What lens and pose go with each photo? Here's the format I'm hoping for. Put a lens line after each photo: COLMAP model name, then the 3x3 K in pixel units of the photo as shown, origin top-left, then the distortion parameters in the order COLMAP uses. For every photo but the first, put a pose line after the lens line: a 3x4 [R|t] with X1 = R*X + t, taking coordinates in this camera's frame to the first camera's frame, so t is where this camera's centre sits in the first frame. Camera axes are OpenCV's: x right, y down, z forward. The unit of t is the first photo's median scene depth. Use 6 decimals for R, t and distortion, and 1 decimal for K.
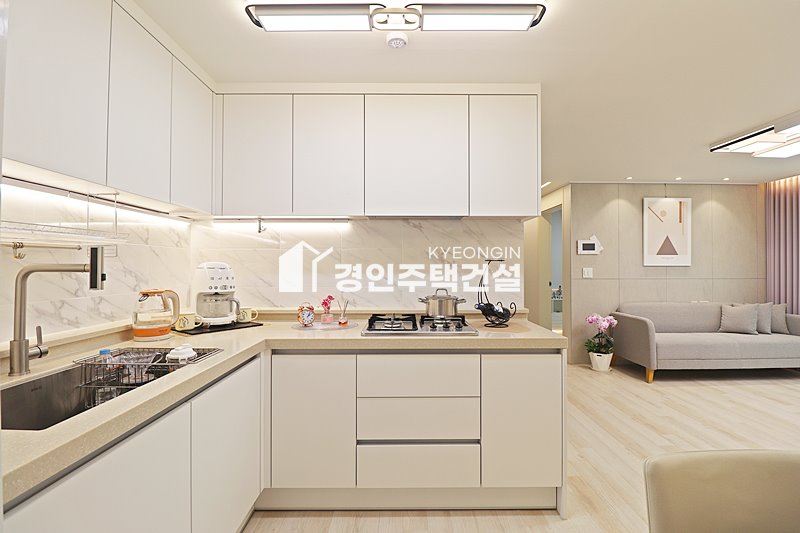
lens RADIAL K [[368.8, 0, 409.6], [0, 368.8, 263.3], [0, 0, 1]] dist [-0.004799, -0.010720]
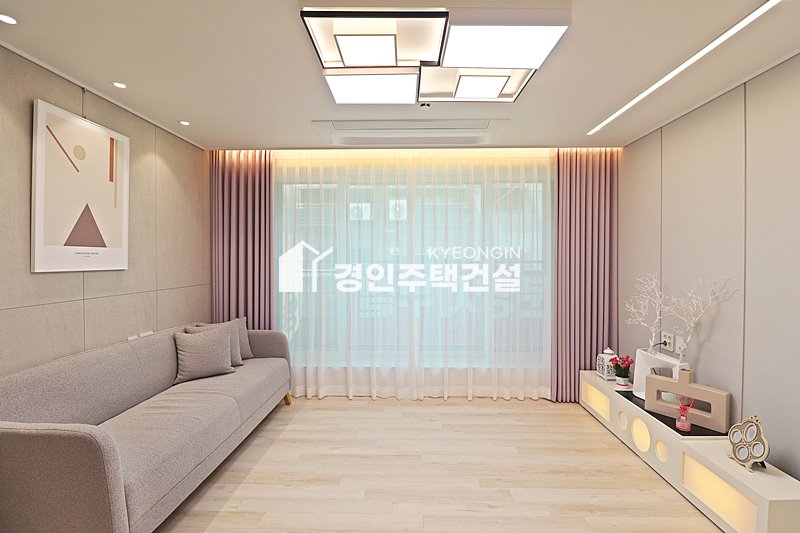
lens RADIAL K [[368.8, 0, 405.6], [0, 368.8, 263.1], [0, 0, 1]] dist [-0.004799, -0.010720]
pose [[0.040404, -0.012339, 0.999107, 0.352322], [-0.007866, 0.999889, 0.012667, -0.015209], [-0.999152, -0.008371, 0.040303, 0.775122]]
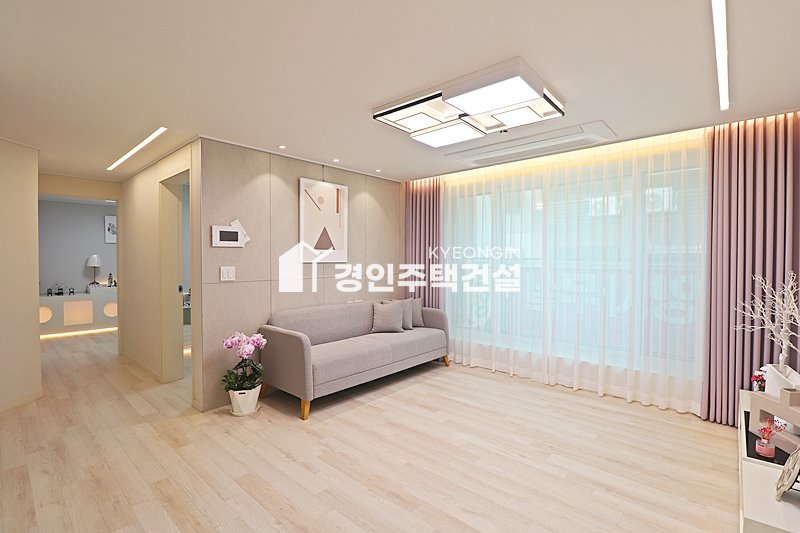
lens RADIAL K [[368.8, 0, 405.7], [0, 368.8, 263.4], [0, 0, 1]] dist [-0.004799, -0.010720]
pose [[0.675354, -0.011070, 0.737410, 0.262384], [-0.004875, 0.999798, 0.019474, -0.011290], [-0.737477, -0.016747, 0.675164, 0.375898]]
